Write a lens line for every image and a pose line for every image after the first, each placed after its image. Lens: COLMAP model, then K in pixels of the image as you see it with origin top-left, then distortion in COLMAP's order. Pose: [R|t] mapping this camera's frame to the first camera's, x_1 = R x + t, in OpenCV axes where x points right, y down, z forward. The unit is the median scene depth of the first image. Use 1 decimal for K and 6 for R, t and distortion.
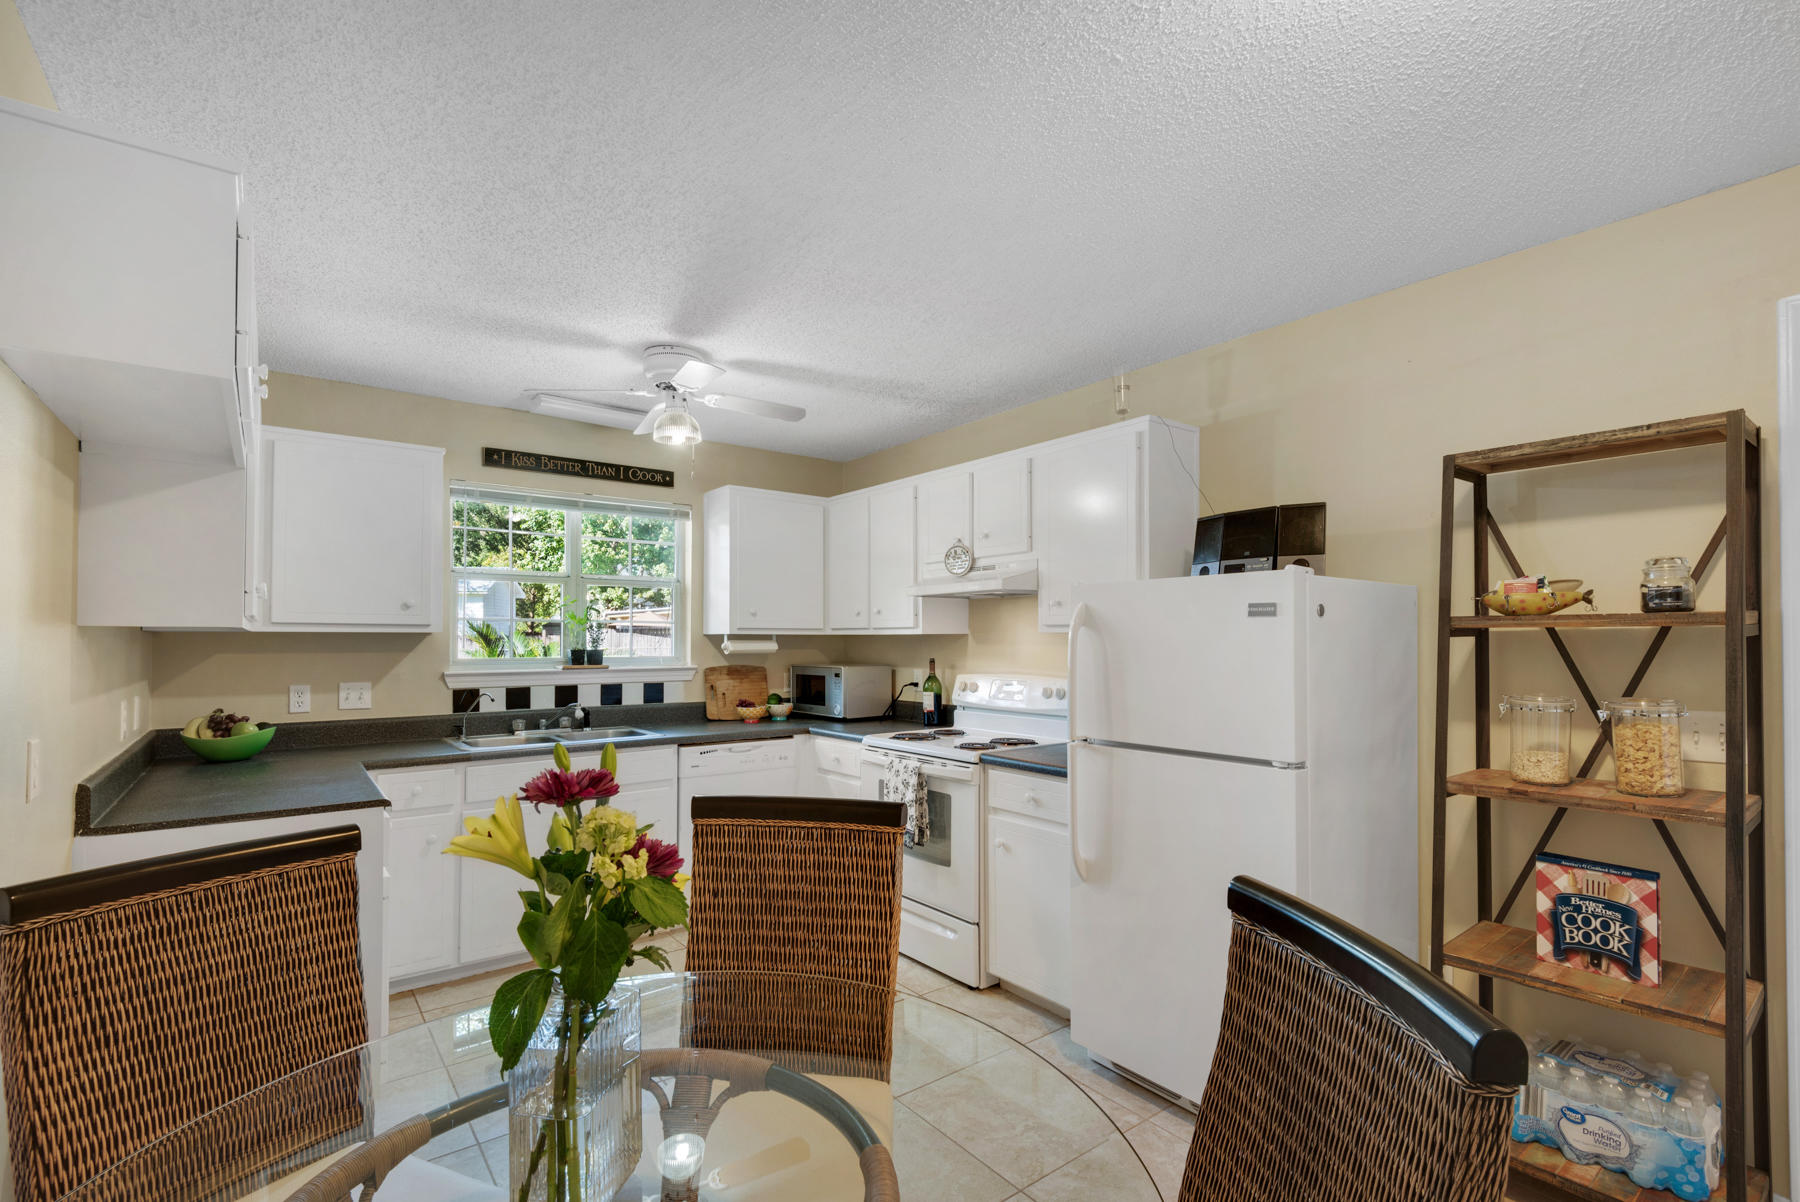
lens RADIAL K [[823.4, 0, 894.2], [0, 823.4, 626.1], [0, 0, 1]] dist [0.003319, 0.000205]
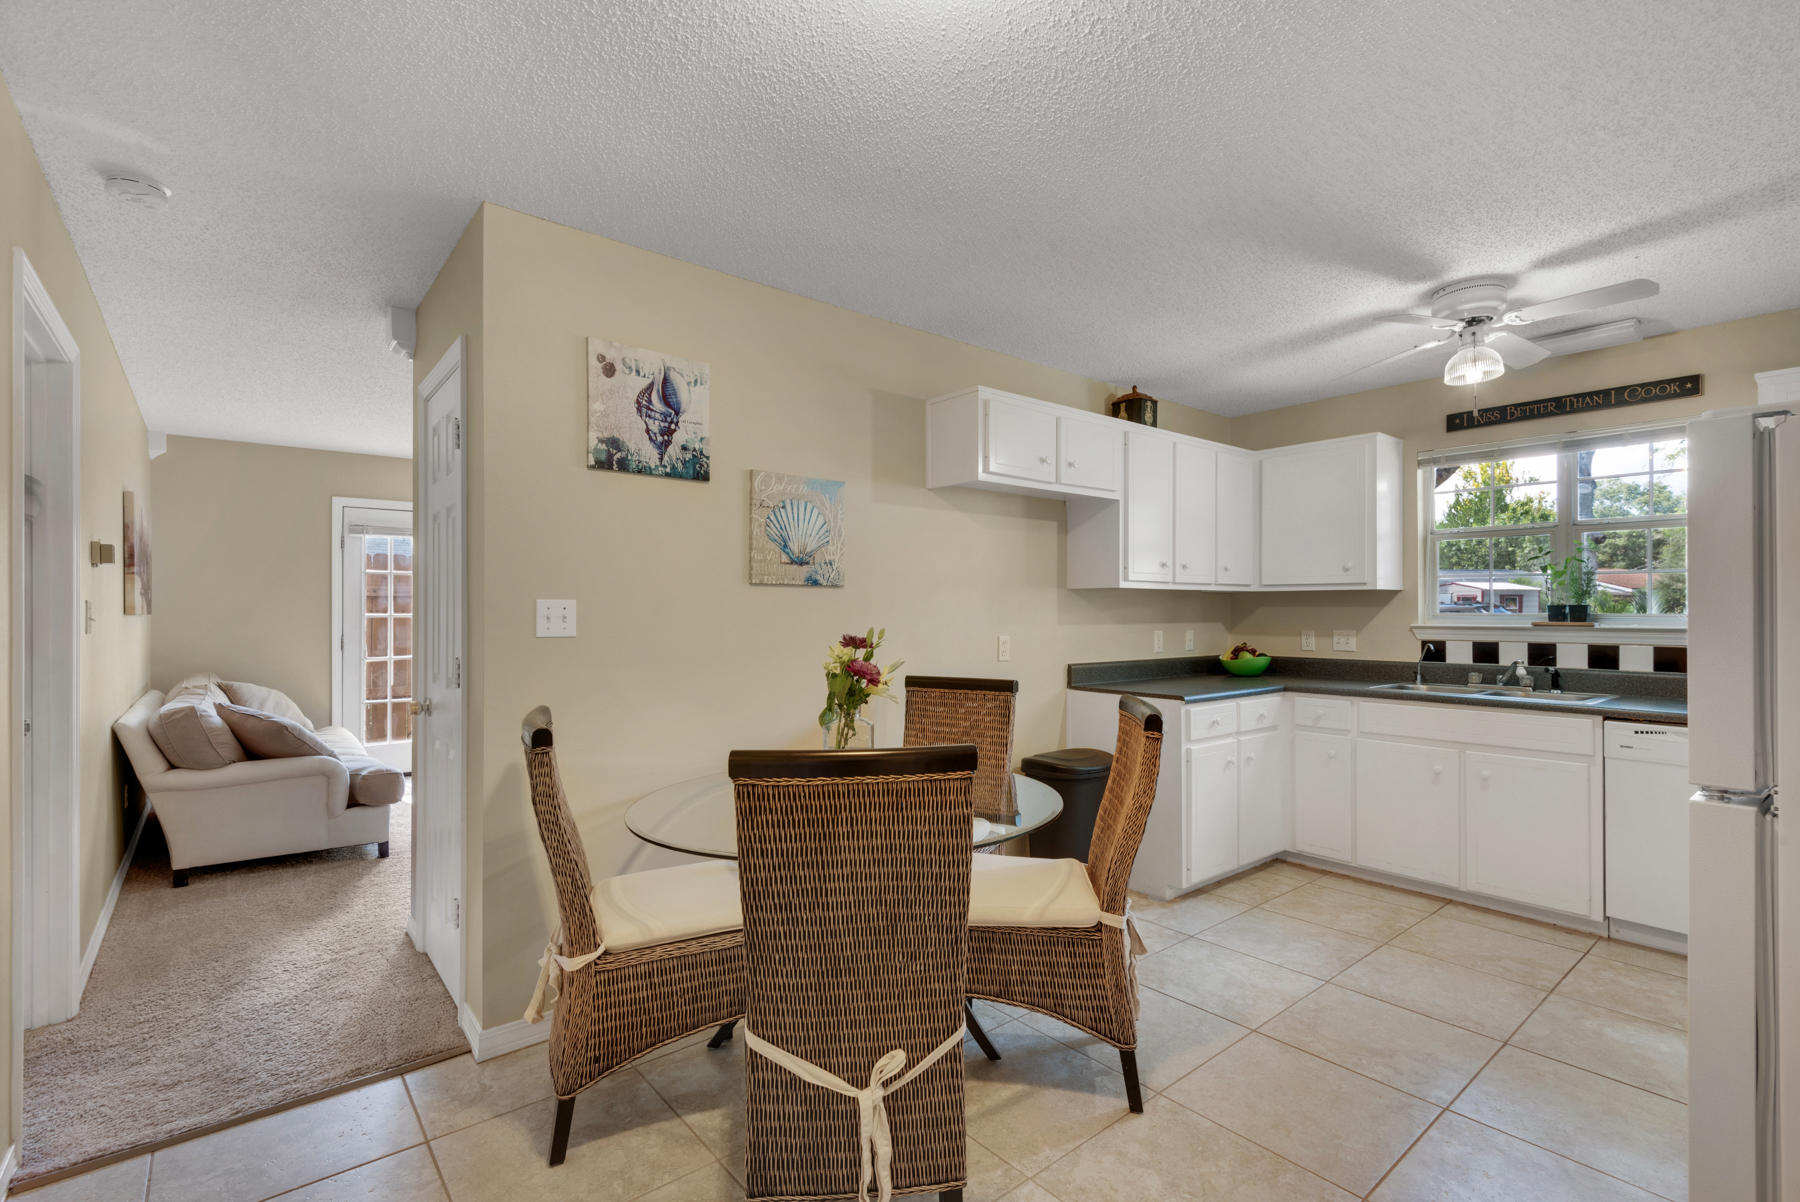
lens RADIAL K [[814.2, 0, 900.1], [0, 814.2, 605.1], [0, 0, 1]] dist [0.030104, -0.016966]
pose [[0.021412, -0.005130, -0.999758, 0.519942], [0.016753, 0.999848, -0.004772, 0.020905], [0.999630, -0.016647, 0.021495, 0.250737]]
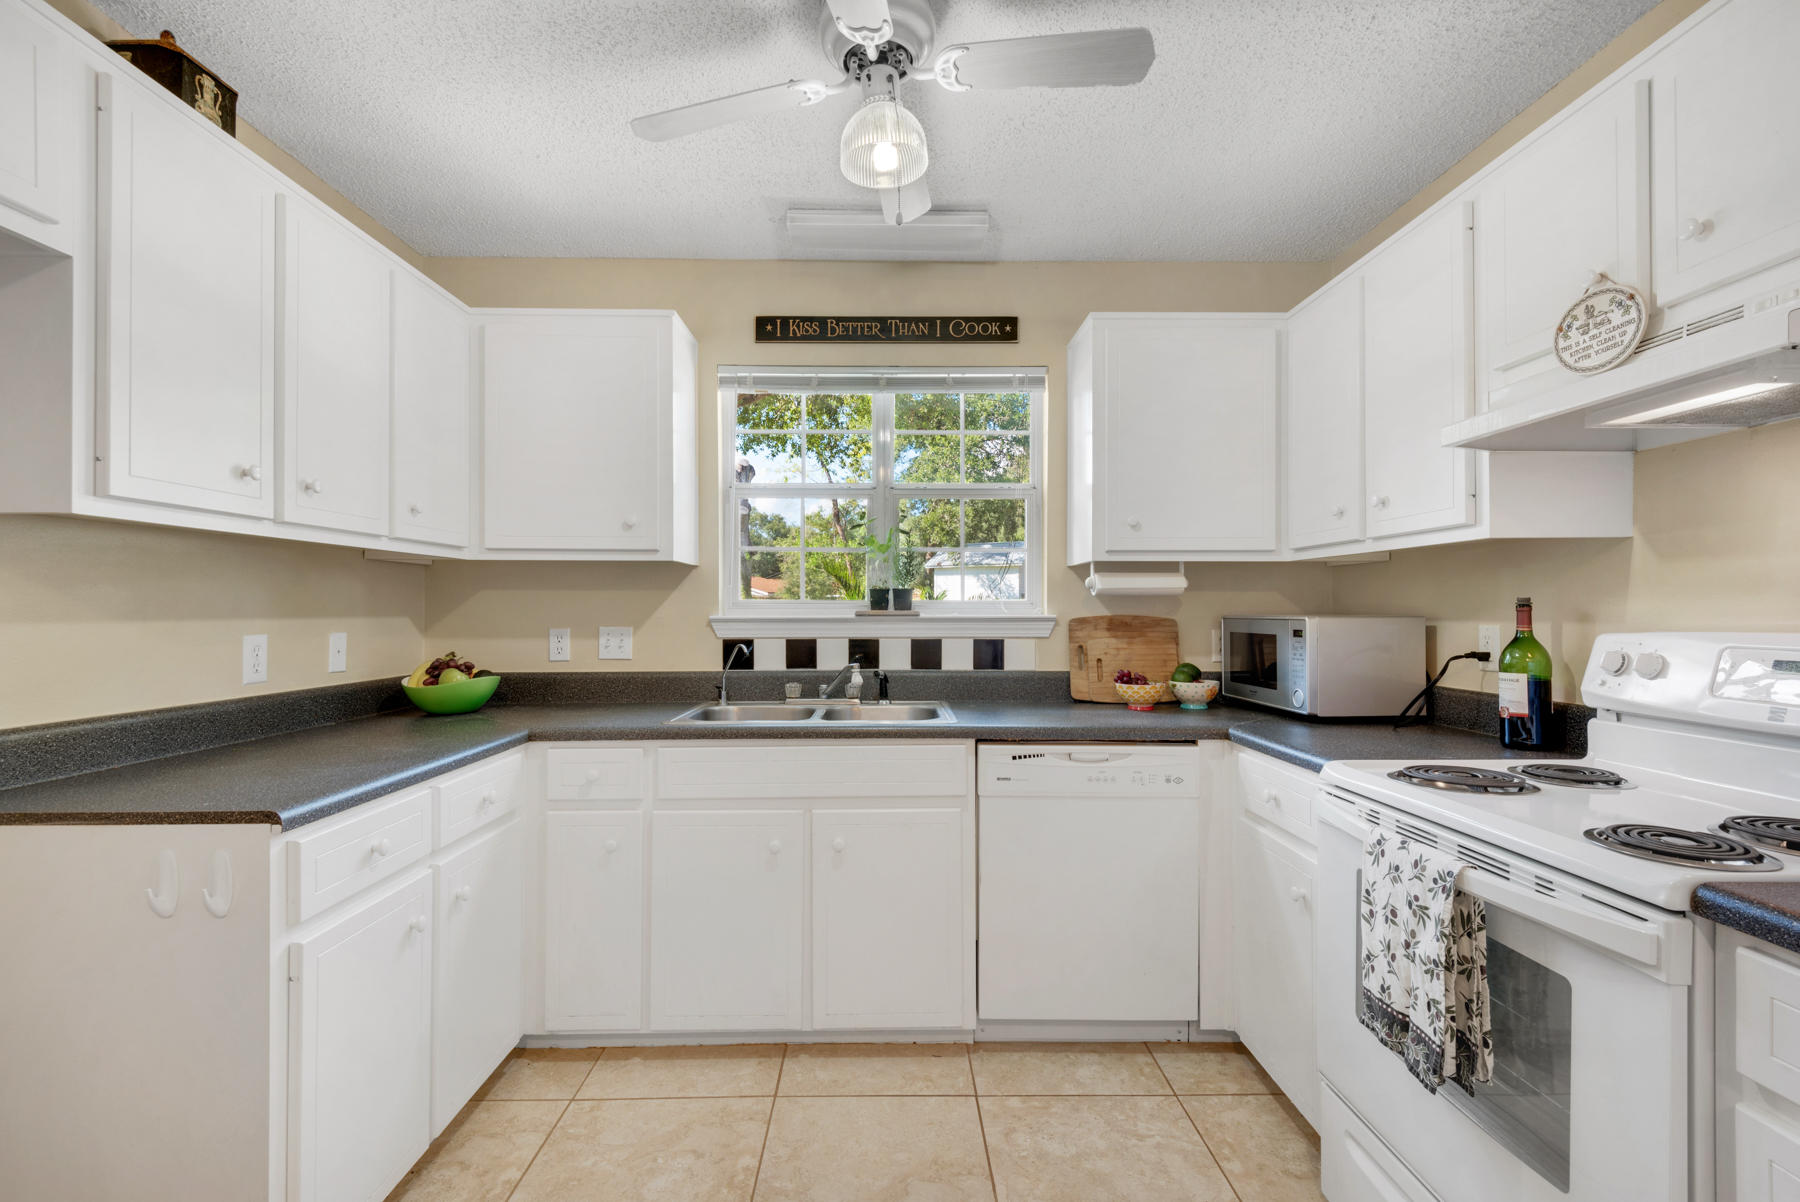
lens RADIAL K [[796.8, 0, 897.7], [0, 796.8, 605.4], [0, 0, 1]] dist [0.025984, -0.015722]
pose [[0.800081, -0.002979, -0.599885, 0.037865], [0.009509, 0.999925, 0.007717, 0.037989], [0.599817, -0.011879, 0.800049, 0.465514]]
